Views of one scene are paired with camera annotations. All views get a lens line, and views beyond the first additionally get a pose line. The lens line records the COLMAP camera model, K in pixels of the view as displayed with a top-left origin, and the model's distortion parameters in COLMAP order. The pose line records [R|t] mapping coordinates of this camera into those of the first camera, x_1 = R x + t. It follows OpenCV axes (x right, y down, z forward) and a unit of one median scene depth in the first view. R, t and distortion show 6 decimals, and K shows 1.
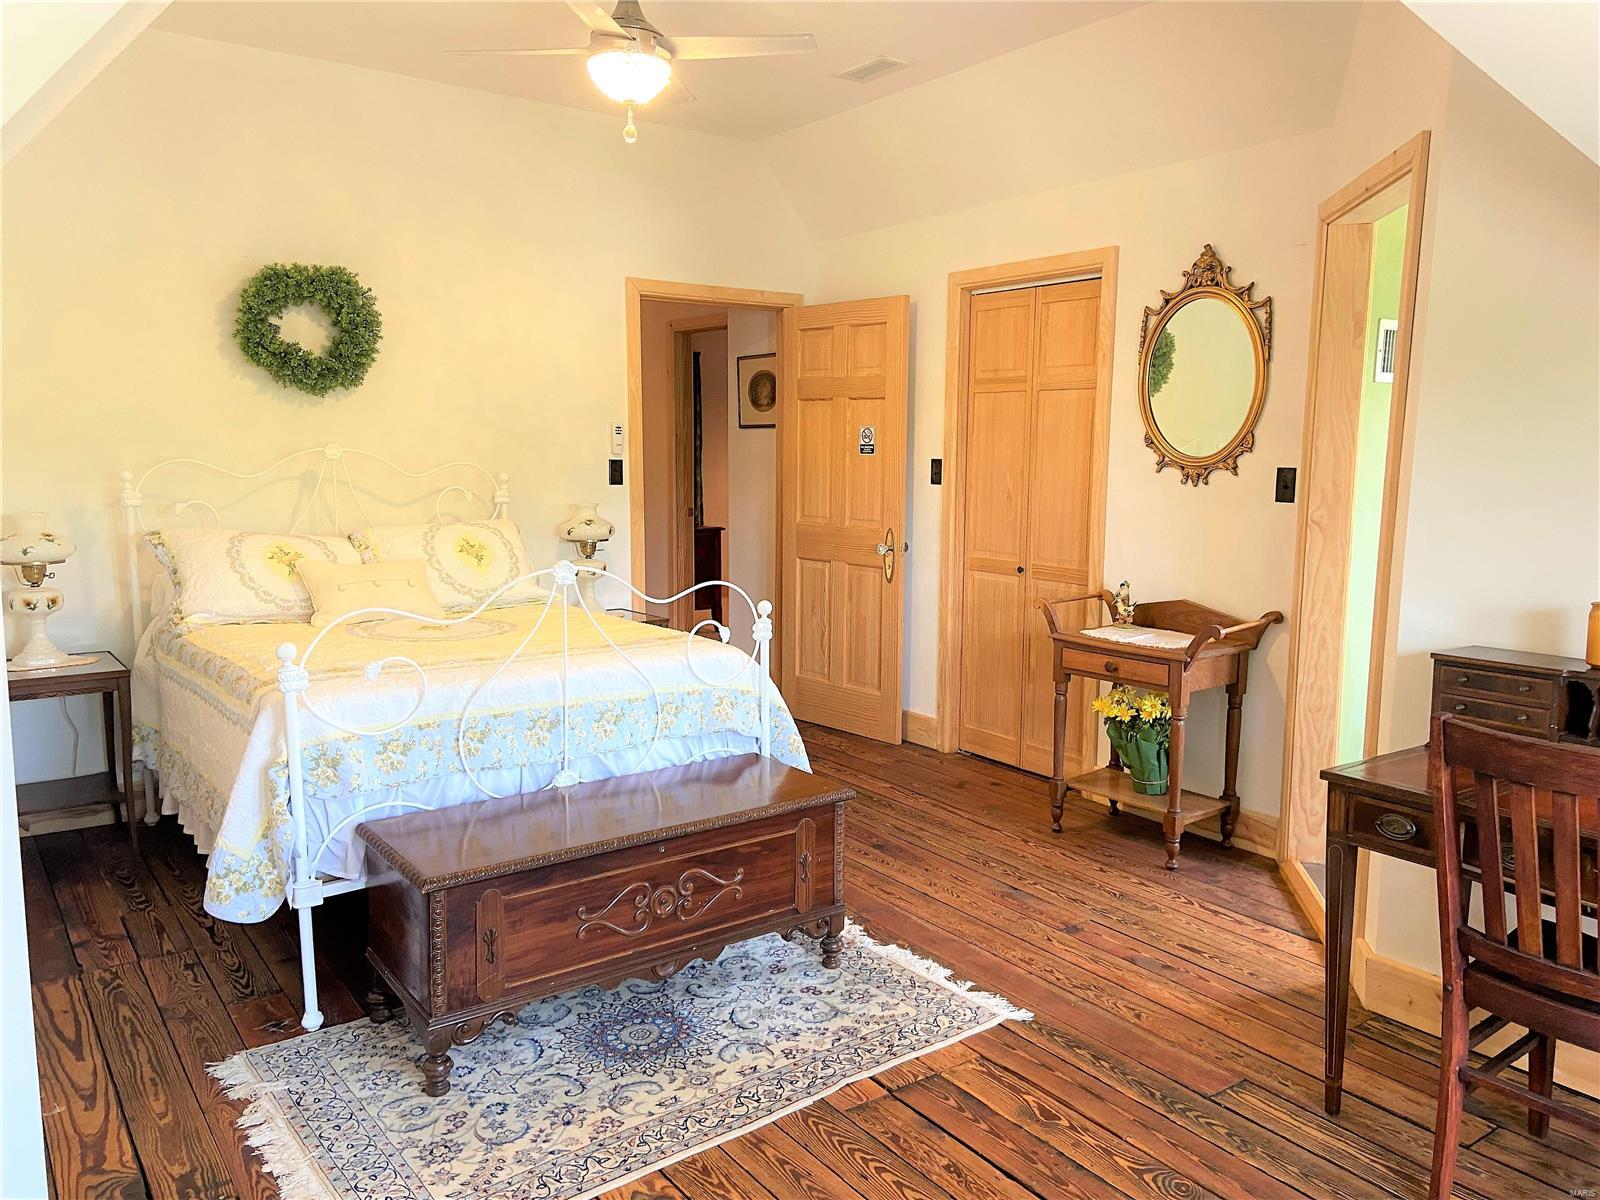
lens RADIAL K [[1221.5, 0, 798.8], [0, 1221.5, 594.5], [0, 0, 1]] dist [0.101851, -0.120582]
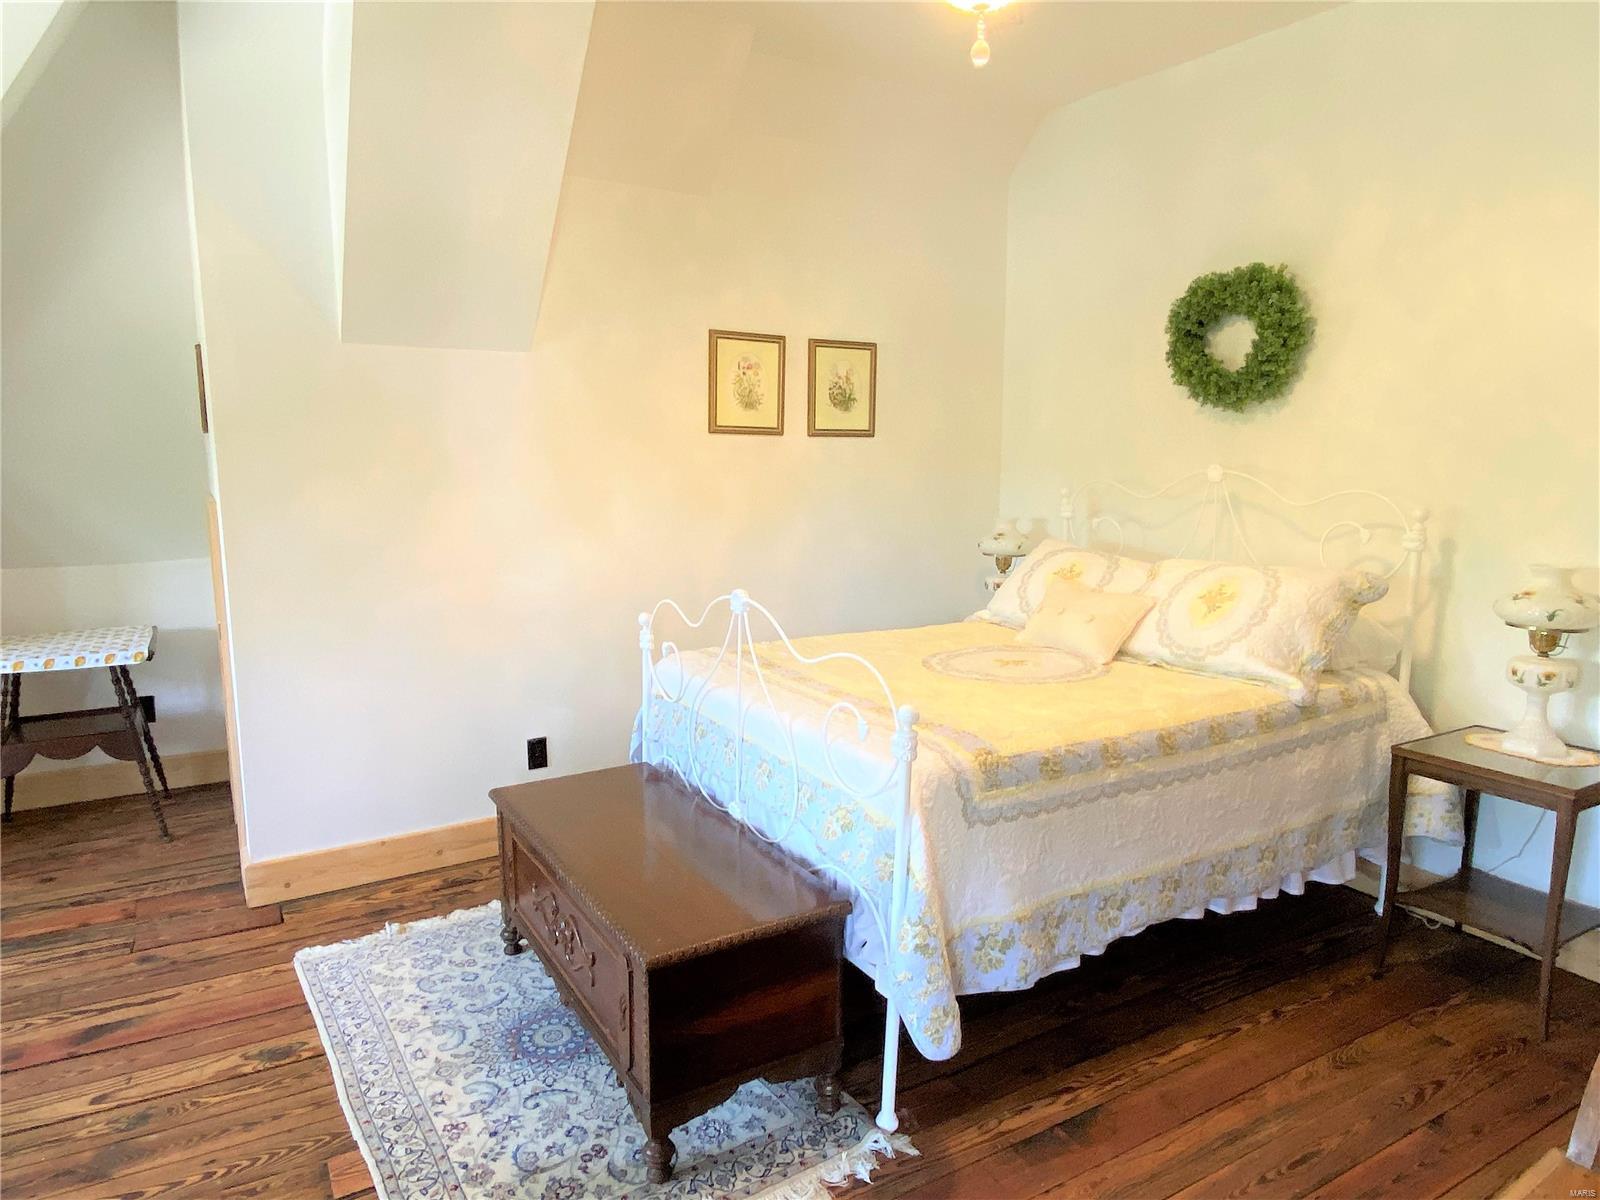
lens RADIAL K [[1059.0, 0, 798.4], [0, 1059.0, 609.8], [0, 0, 1]] dist [0.006252, 0.000313]
pose [[-0.075122, 0.167088, -0.983076, 0.655372], [-0.146915, 0.973249, 0.176644, -0.173993], [0.986292, 0.157699, -0.048565, 1.170692]]
